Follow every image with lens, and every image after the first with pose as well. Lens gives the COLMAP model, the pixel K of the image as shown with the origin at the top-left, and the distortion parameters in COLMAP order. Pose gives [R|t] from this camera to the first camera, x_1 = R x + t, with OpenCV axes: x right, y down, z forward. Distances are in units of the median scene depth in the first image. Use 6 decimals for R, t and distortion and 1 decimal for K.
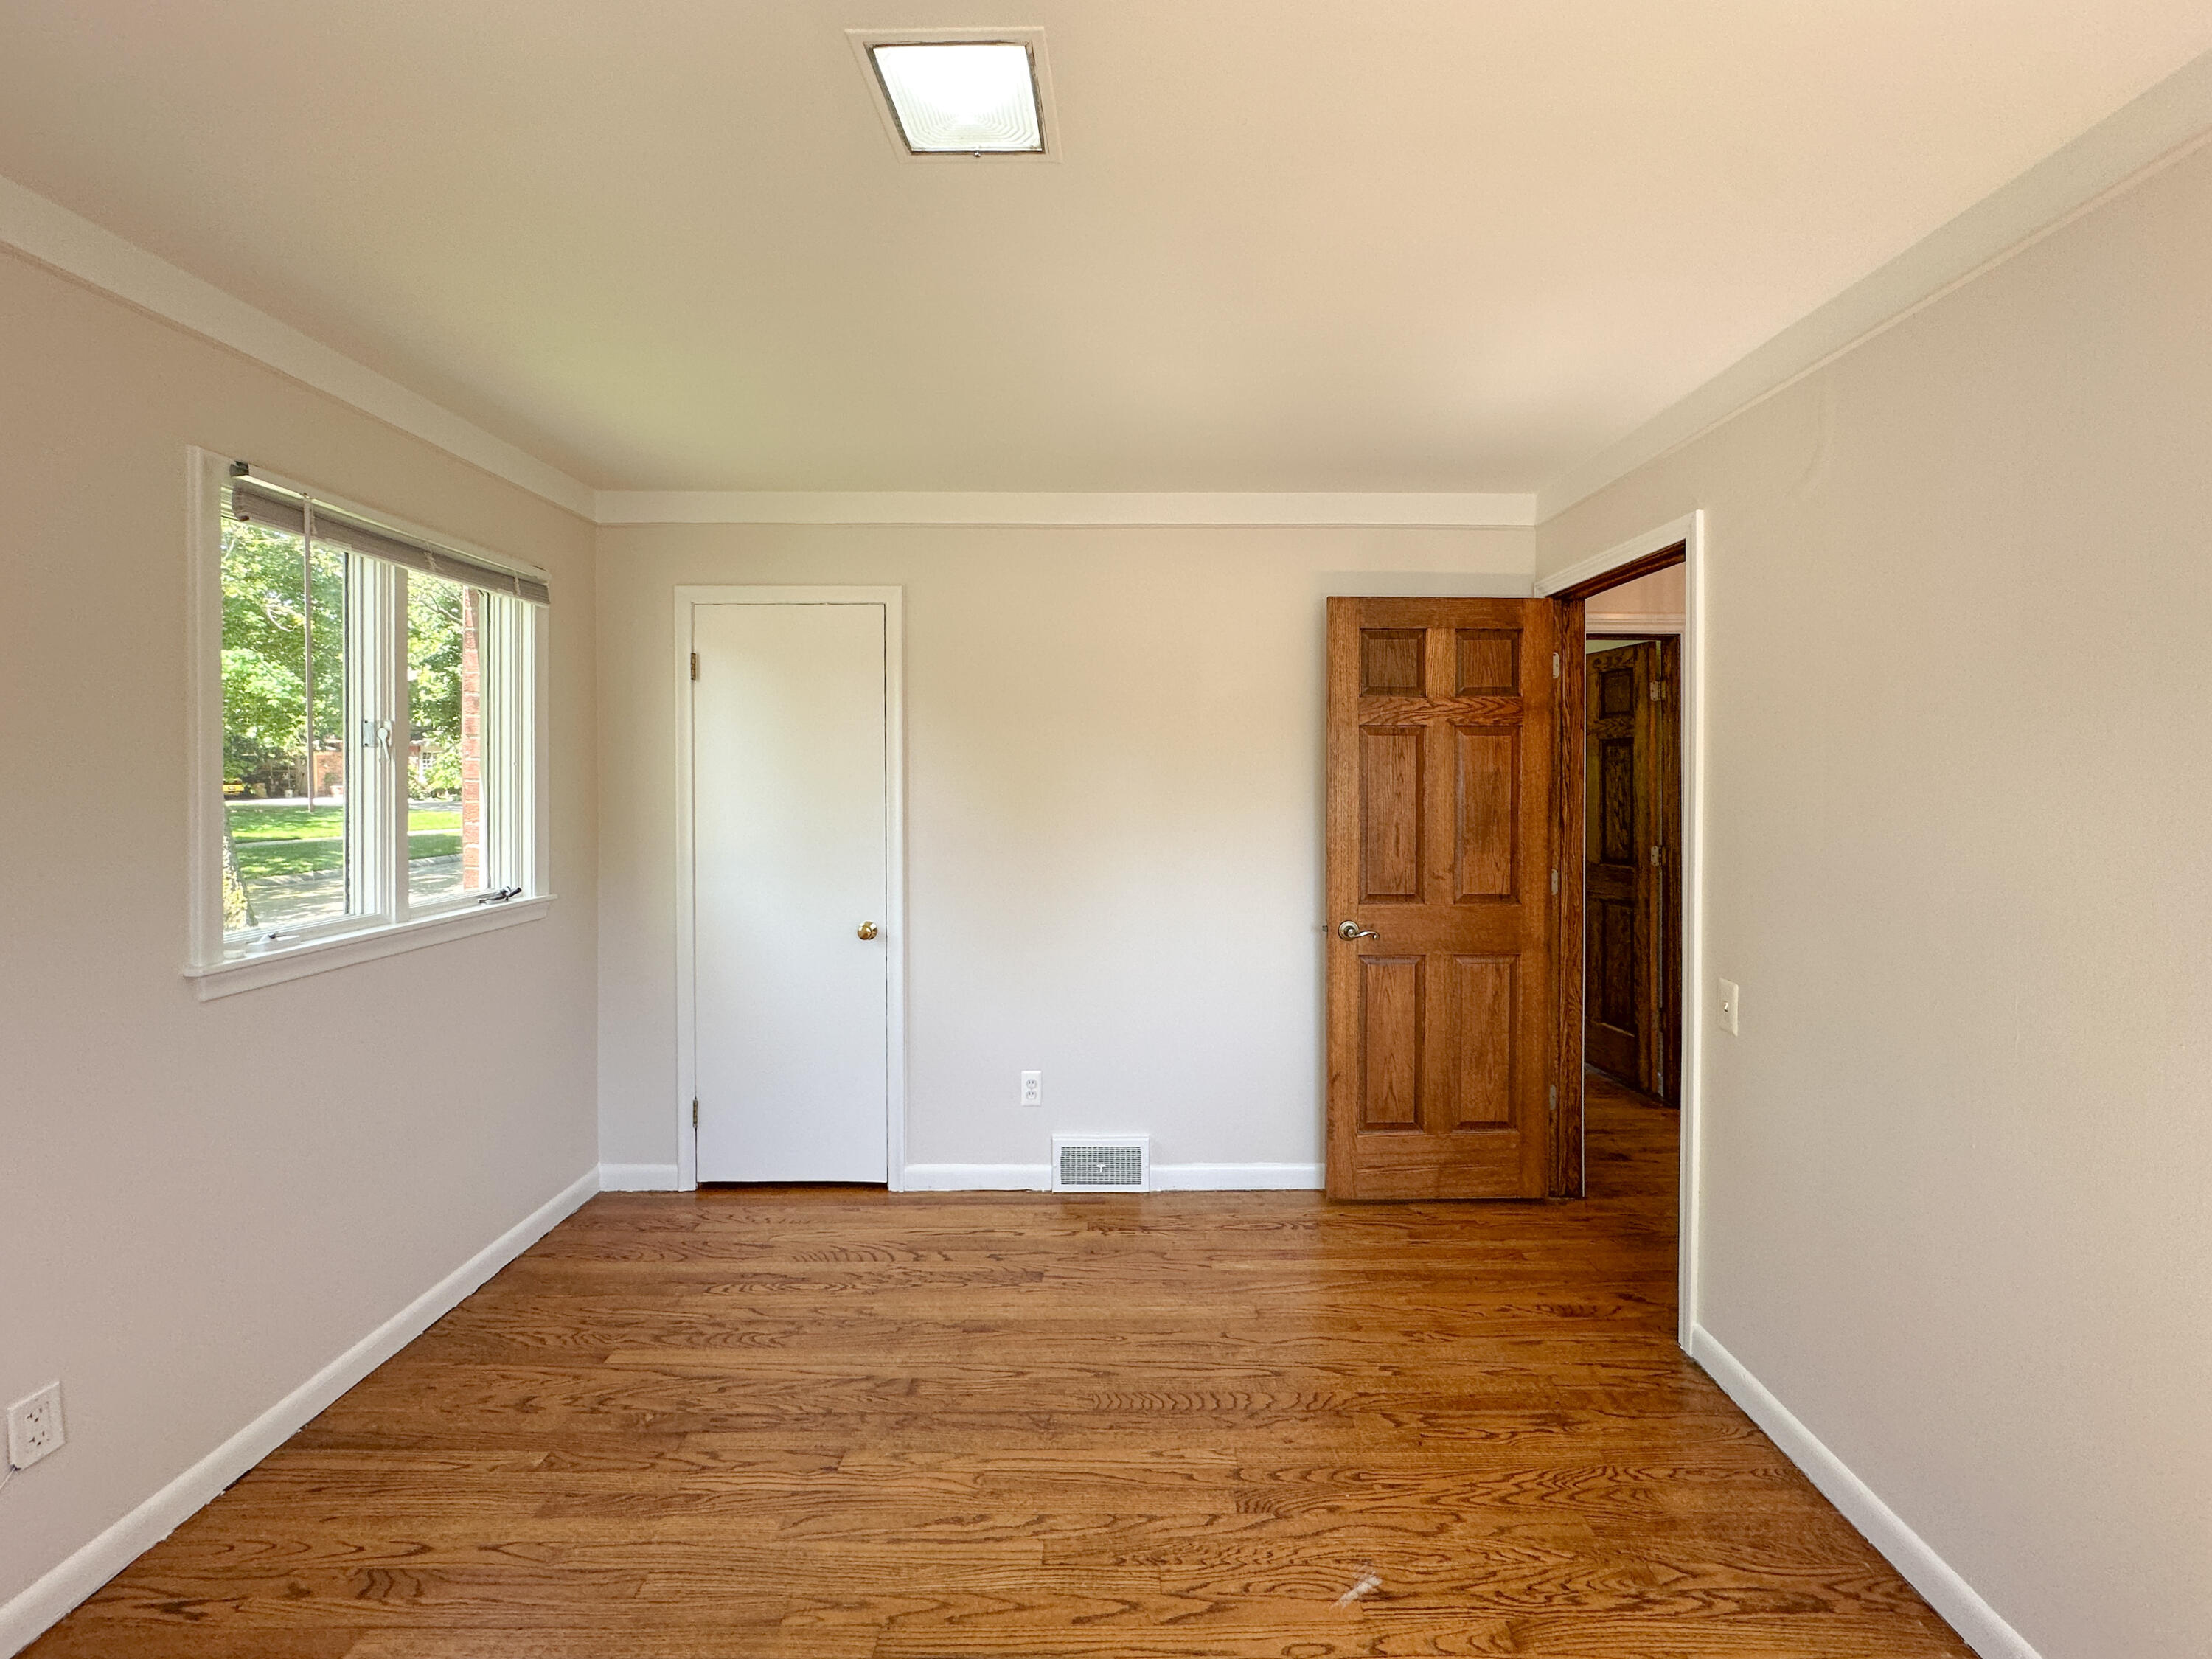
lens RADIAL K [[926.0, 0, 1116.0], [0, 926.0, 778.4], [0, 0, 1]] dist [-0.000294, -0.000038]
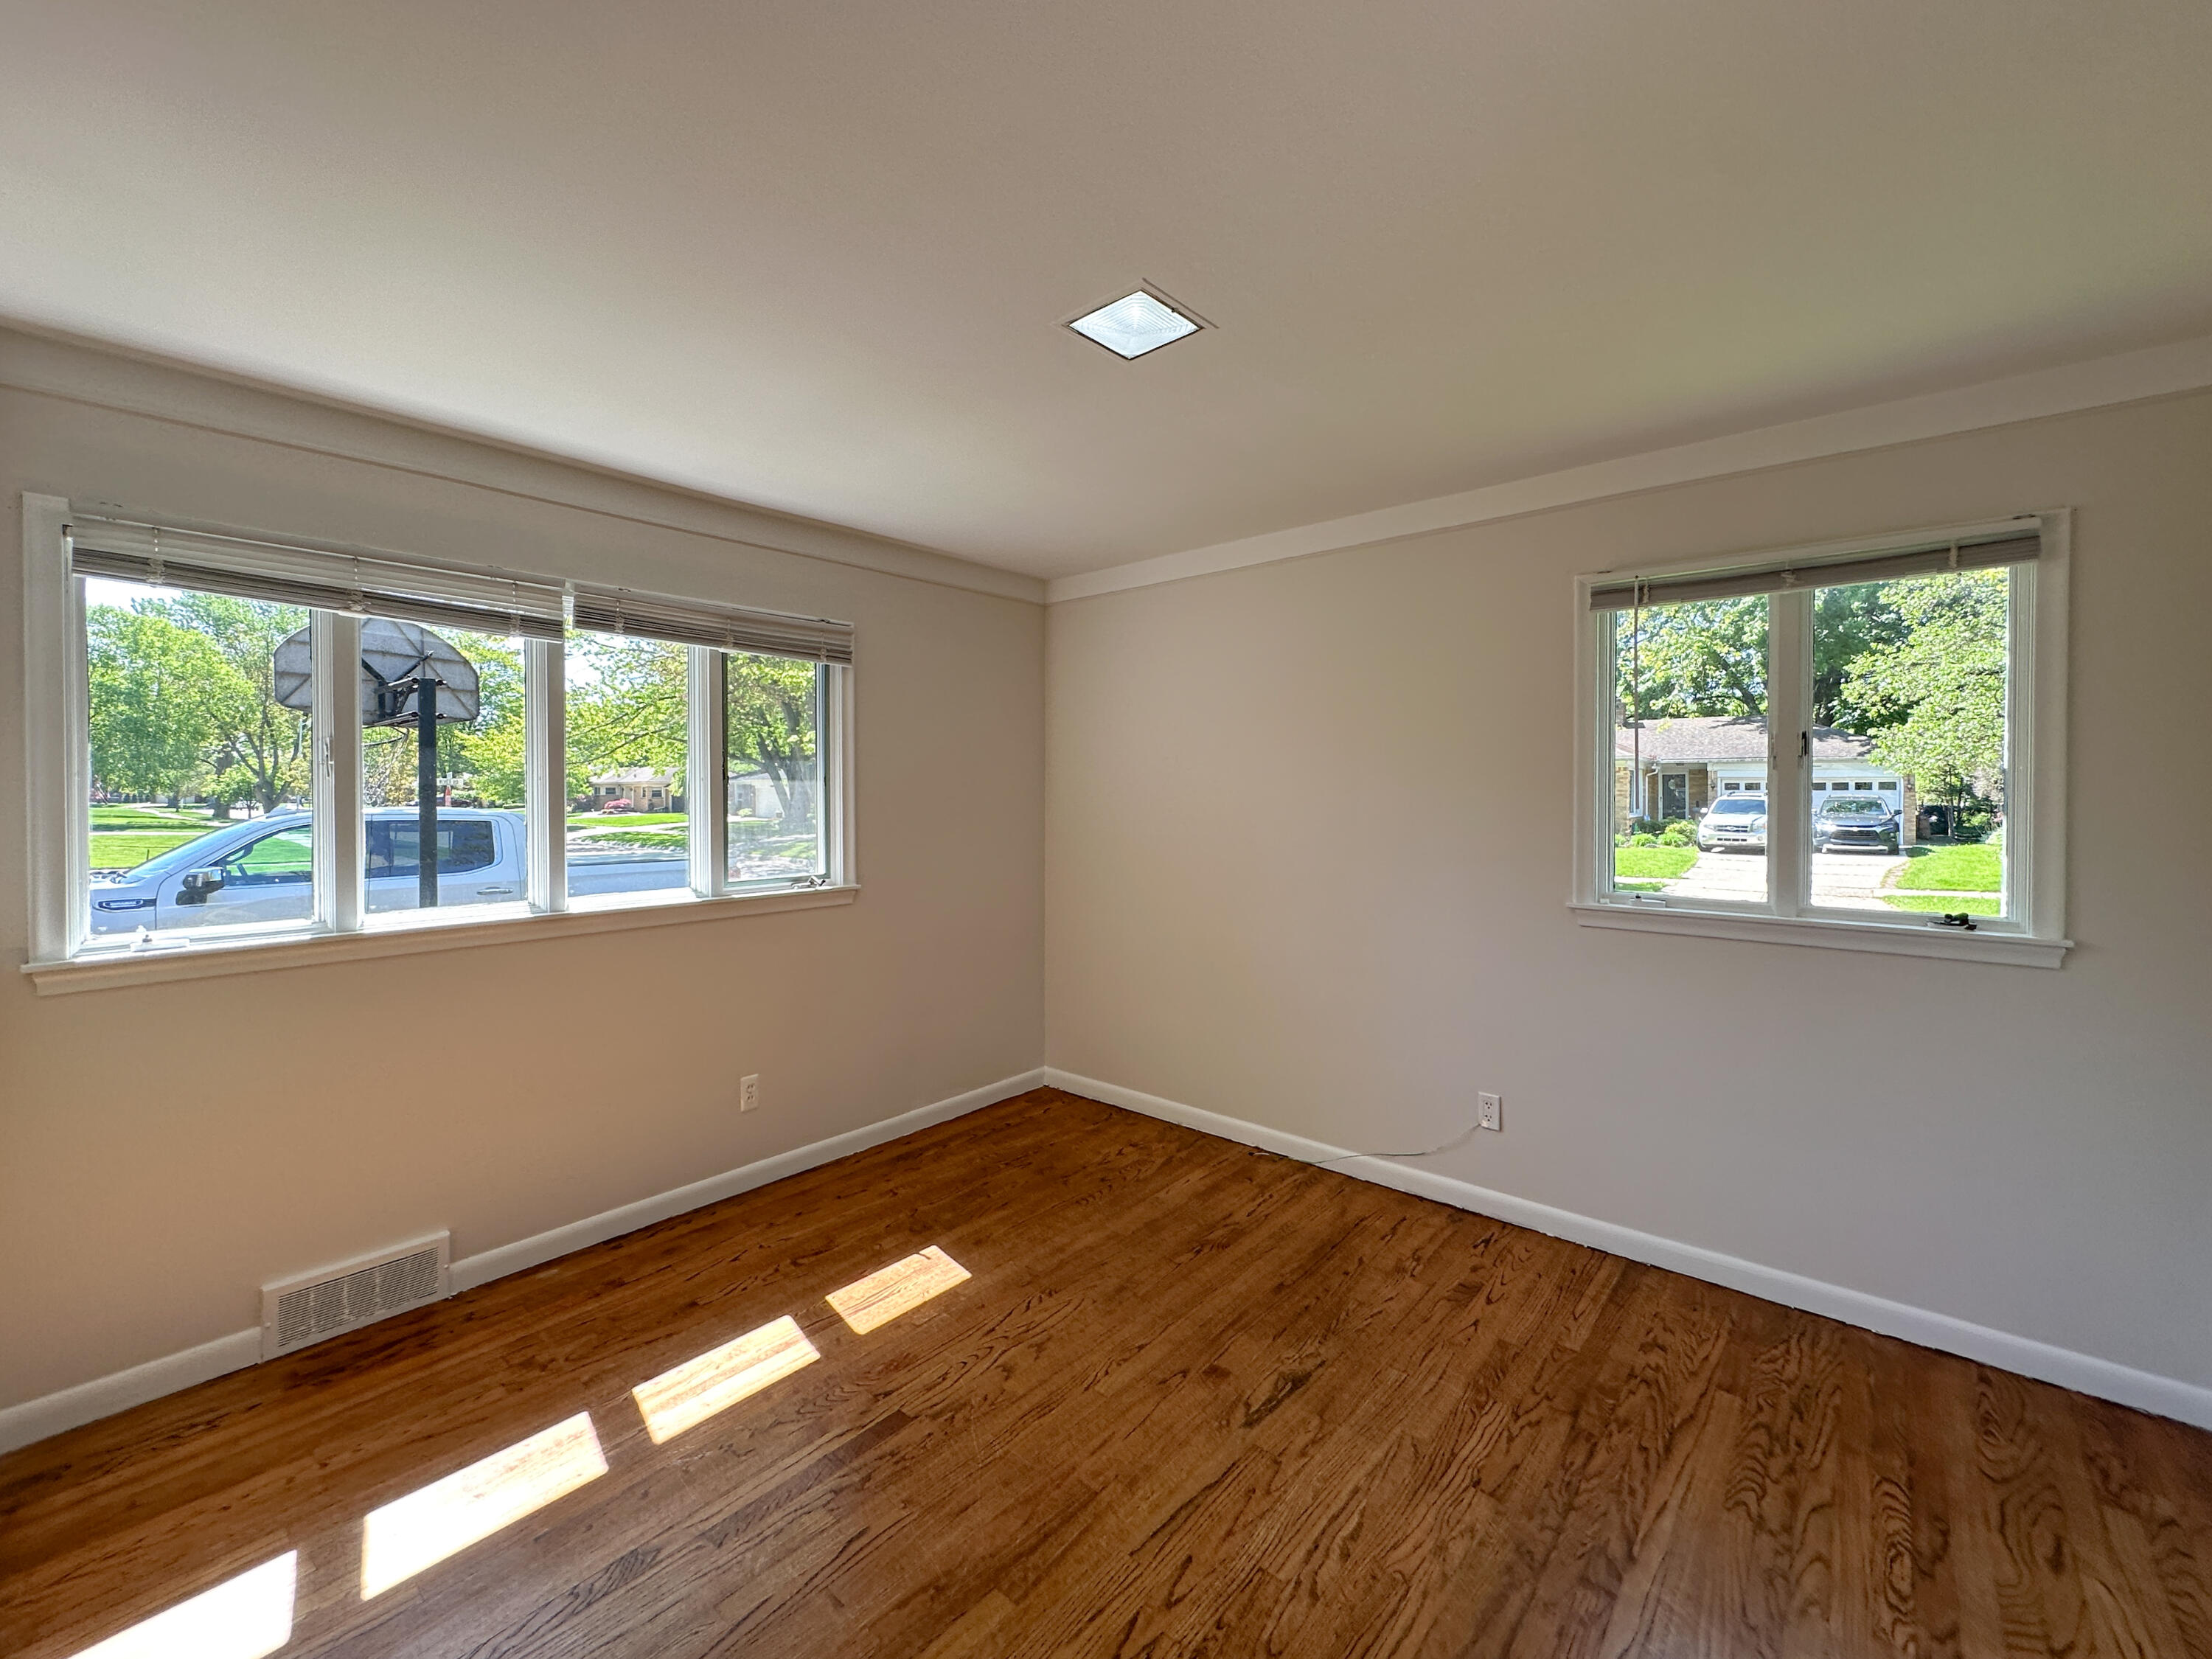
lens RADIAL K [[892.2, 0, 1104.4], [0, 892.2, 800.2], [0, 0, 1]] dist [-0.000427, -0.000039]
pose [[-0.654751, 0.005809, -0.755822, 0.693701], [-0.006747, 0.999886, 0.013529, 0.012092], [0.755815, 0.013957, -0.654637, 1.377980]]
